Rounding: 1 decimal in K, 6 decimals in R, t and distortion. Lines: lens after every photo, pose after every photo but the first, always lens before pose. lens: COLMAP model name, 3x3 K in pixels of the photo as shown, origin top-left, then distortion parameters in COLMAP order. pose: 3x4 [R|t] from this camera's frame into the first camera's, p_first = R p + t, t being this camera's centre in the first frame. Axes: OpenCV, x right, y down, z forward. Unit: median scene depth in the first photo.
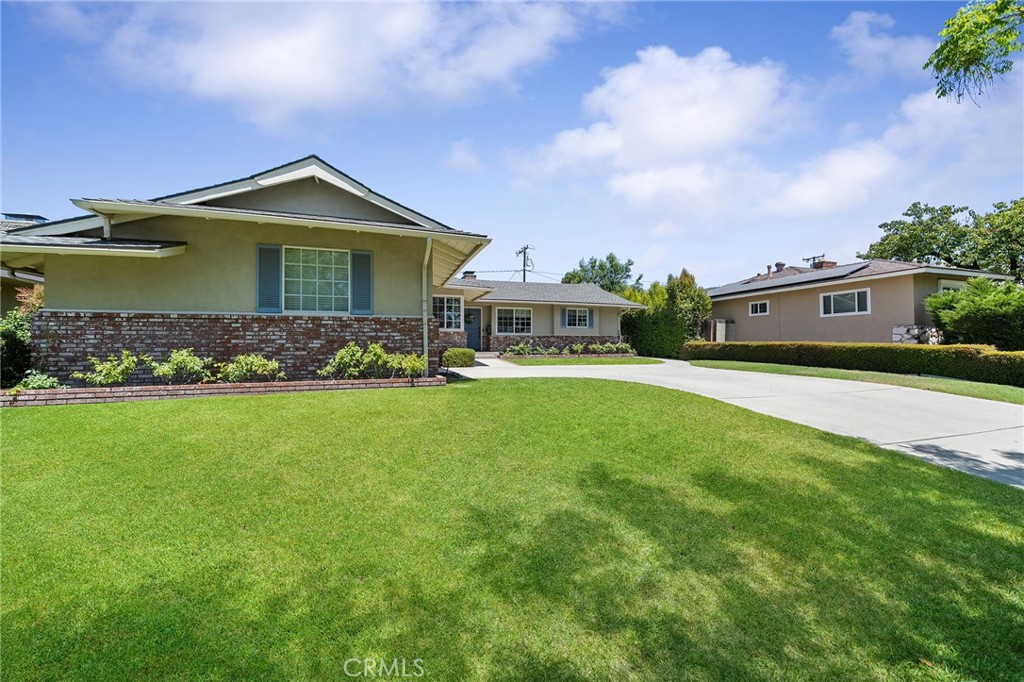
lens RADIAL K [[382.6, 0, 512.0], [0, 382.6, 341.0], [0, 0, 1]] dist [0.000582, 0.000019]
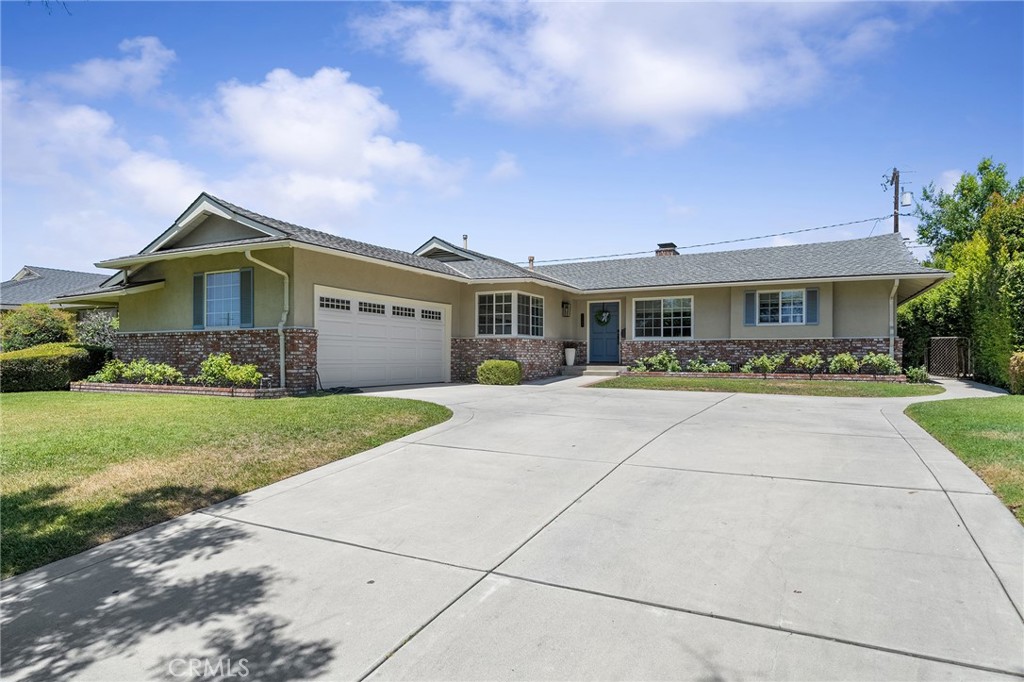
lens RADIAL K [[564.2, 0, 511.5], [0, 564.2, 355.5], [0, 0, 1]] dist [-0.001869, -0.000282]
pose [[0.709592, 0.005499, -0.704591, 0.495403], [0.004315, 0.999917, 0.012150, -0.002963], [0.704599, -0.011662, 0.709509, 0.159856]]
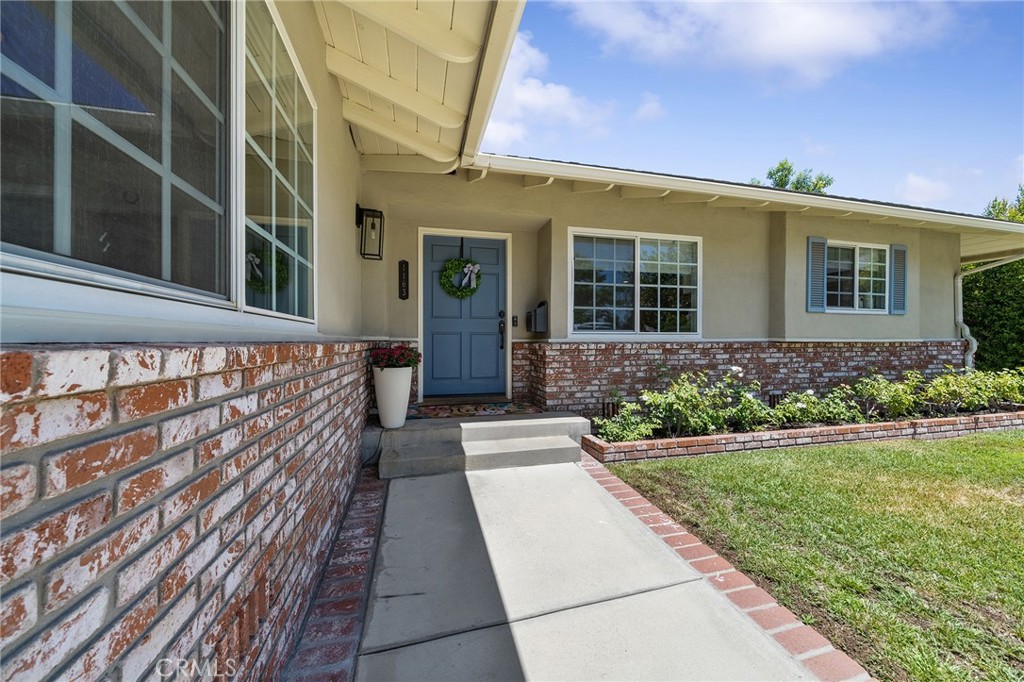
lens RADIAL K [[375.8, 0, 512.0], [0, 375.8, 341.0], [0, 0, 1]] dist [-0.000510, -0.000014]
pose [[0.997617, 0.004278, -0.068863, -0.060984], [-0.003463, 0.999923, 0.011946, -0.018295], [0.068908, -0.011679, 0.997555, 0.753901]]
